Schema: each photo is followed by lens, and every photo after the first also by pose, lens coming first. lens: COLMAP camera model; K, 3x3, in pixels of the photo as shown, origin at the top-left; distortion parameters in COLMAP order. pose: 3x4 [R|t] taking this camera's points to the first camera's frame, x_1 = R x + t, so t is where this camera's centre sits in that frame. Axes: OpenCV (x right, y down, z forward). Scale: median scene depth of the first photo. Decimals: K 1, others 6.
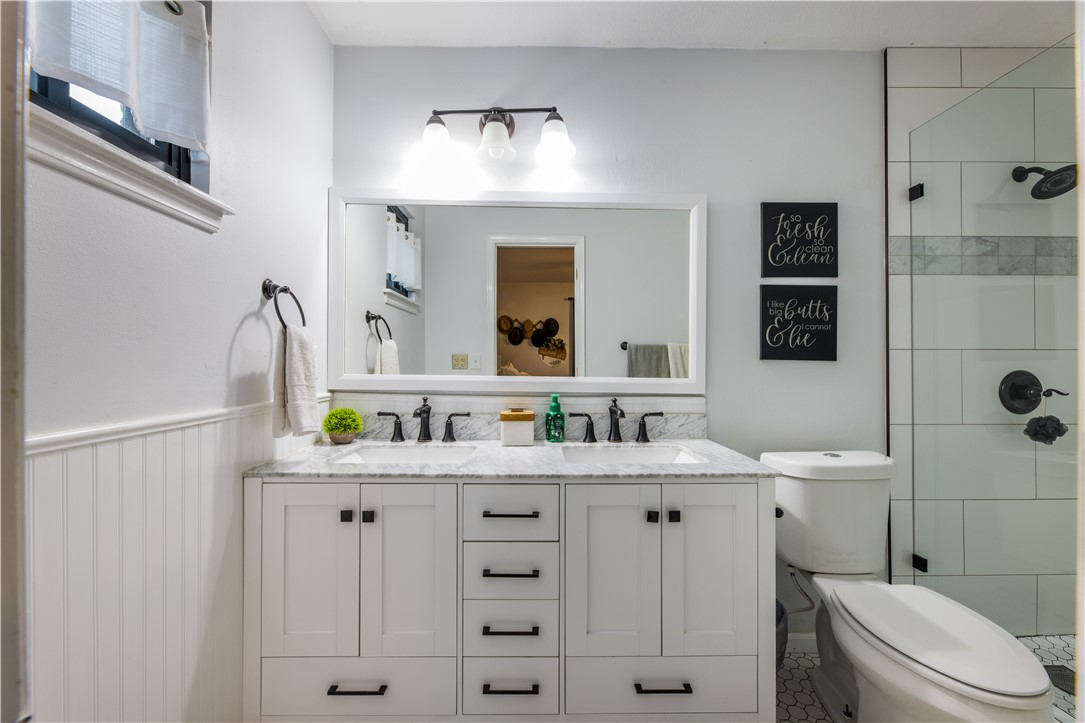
lens RADIAL K [[441.3, 0, 548.5], [0, 441.3, 364.1], [0, 0, 1]] dist [0.008430, -0.001196]
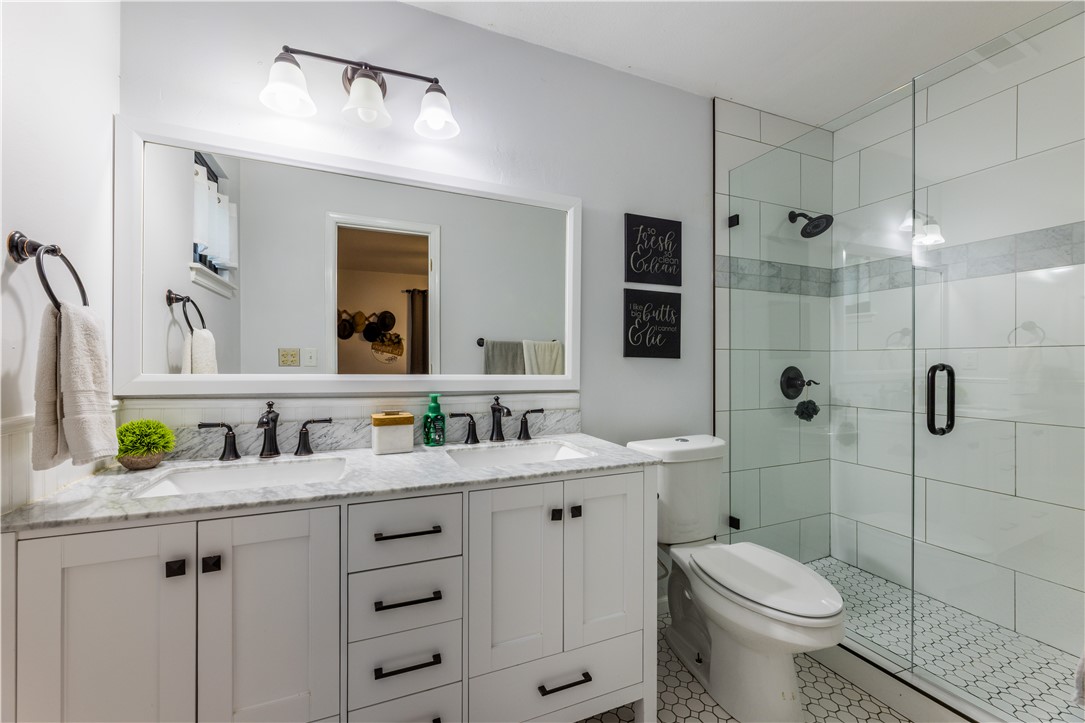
lens RADIAL K [[441.3, 0, 552.3], [0, 441.3, 364.0], [0, 0, 1]] dist [0.008430, -0.001196]
pose [[0.927280, -0.000809, 0.374369, -0.103010], [-0.001947, 0.999974, 0.006983, -0.000362], [-0.374364, -0.007204, 0.927254, 0.059583]]
